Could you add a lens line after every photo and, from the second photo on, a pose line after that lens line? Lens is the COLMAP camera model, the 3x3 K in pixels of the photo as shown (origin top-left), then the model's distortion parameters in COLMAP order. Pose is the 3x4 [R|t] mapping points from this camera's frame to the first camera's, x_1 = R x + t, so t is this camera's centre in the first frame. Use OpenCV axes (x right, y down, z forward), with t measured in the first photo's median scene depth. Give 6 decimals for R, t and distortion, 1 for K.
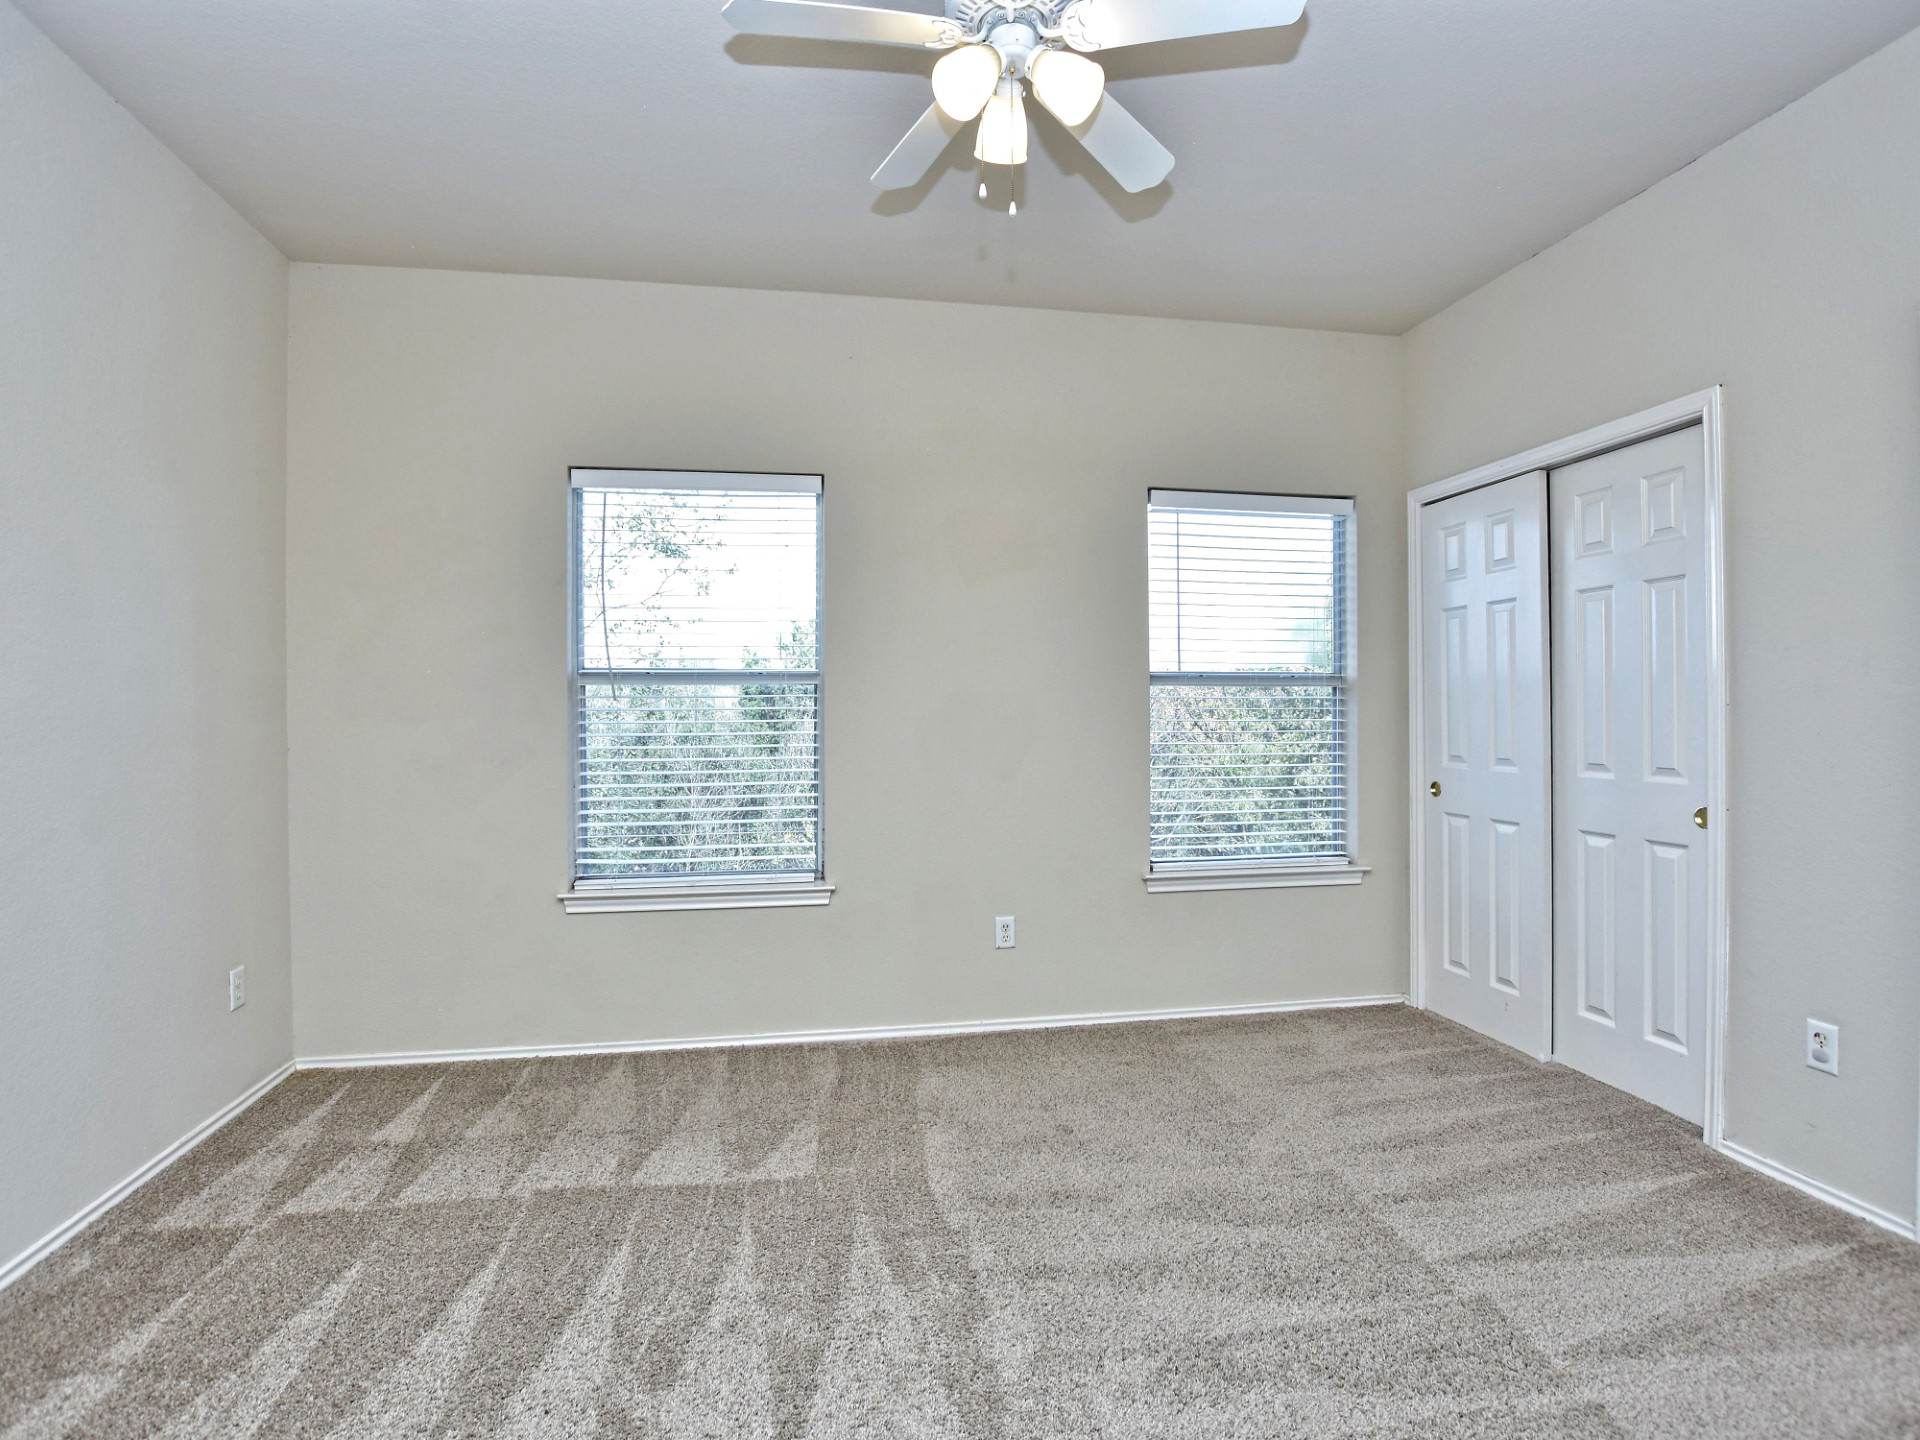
lens RADIAL K [[949.7, 0, 953.5], [0, 949.7, 717.3], [0, 0, 1]] dist [-0.030725, -0.000059]
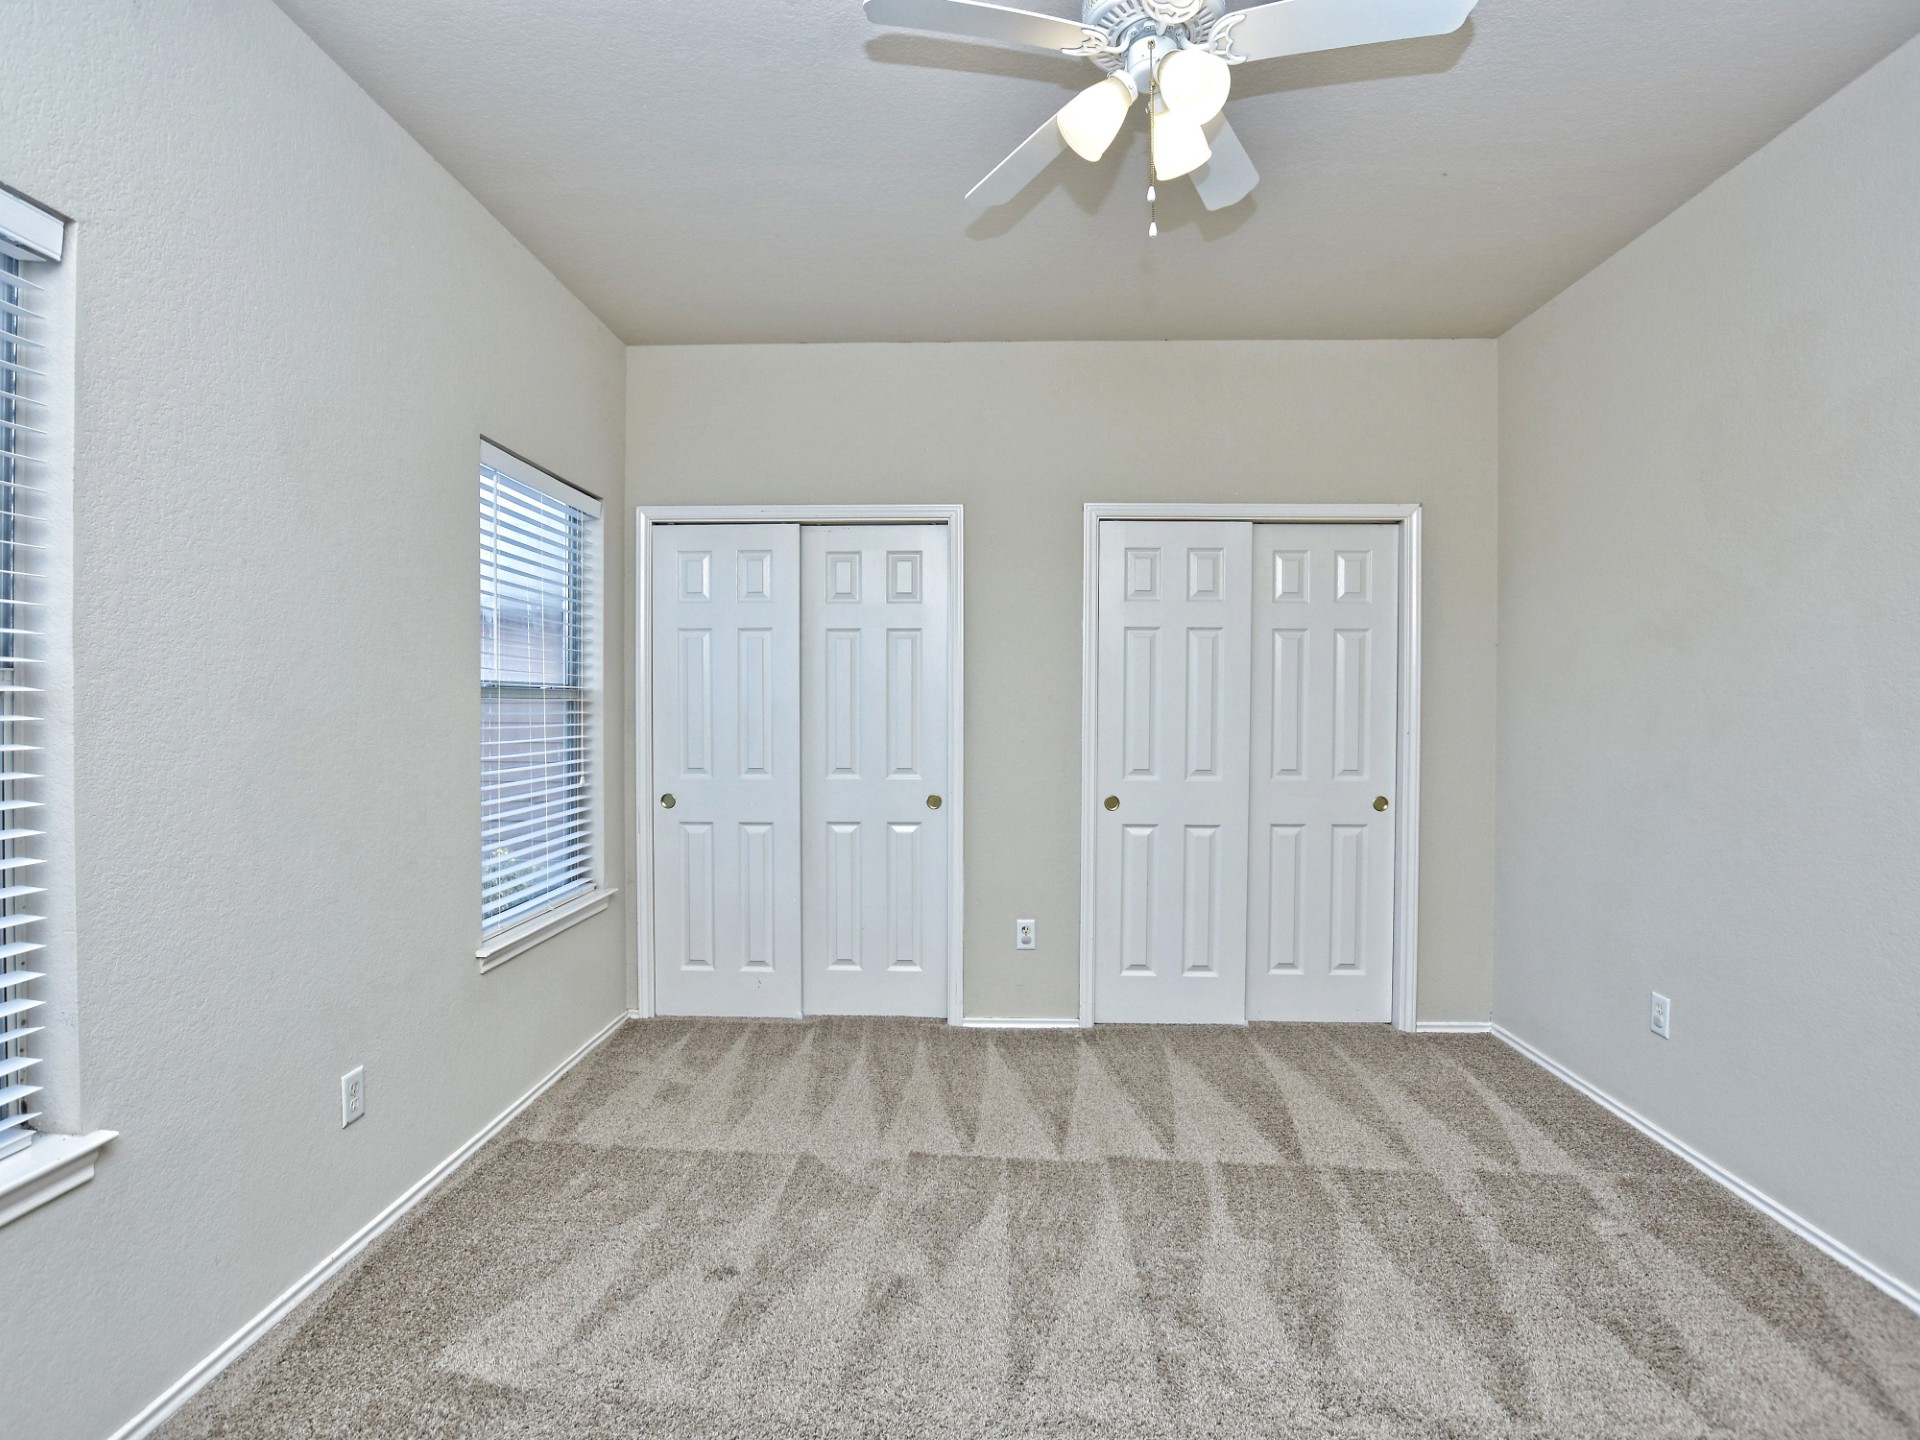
lens RADIAL K [[949.7, 0, 944.9], [0, 949.7, 720.9], [0, 0, 1]] dist [-0.030725, -0.000059]
pose [[0.219216, -0.012384, 0.975598, -0.527168], [0.001945, 0.999923, 0.012255, -0.029252], [-0.975674, -0.000789, 0.219223, 0.571606]]
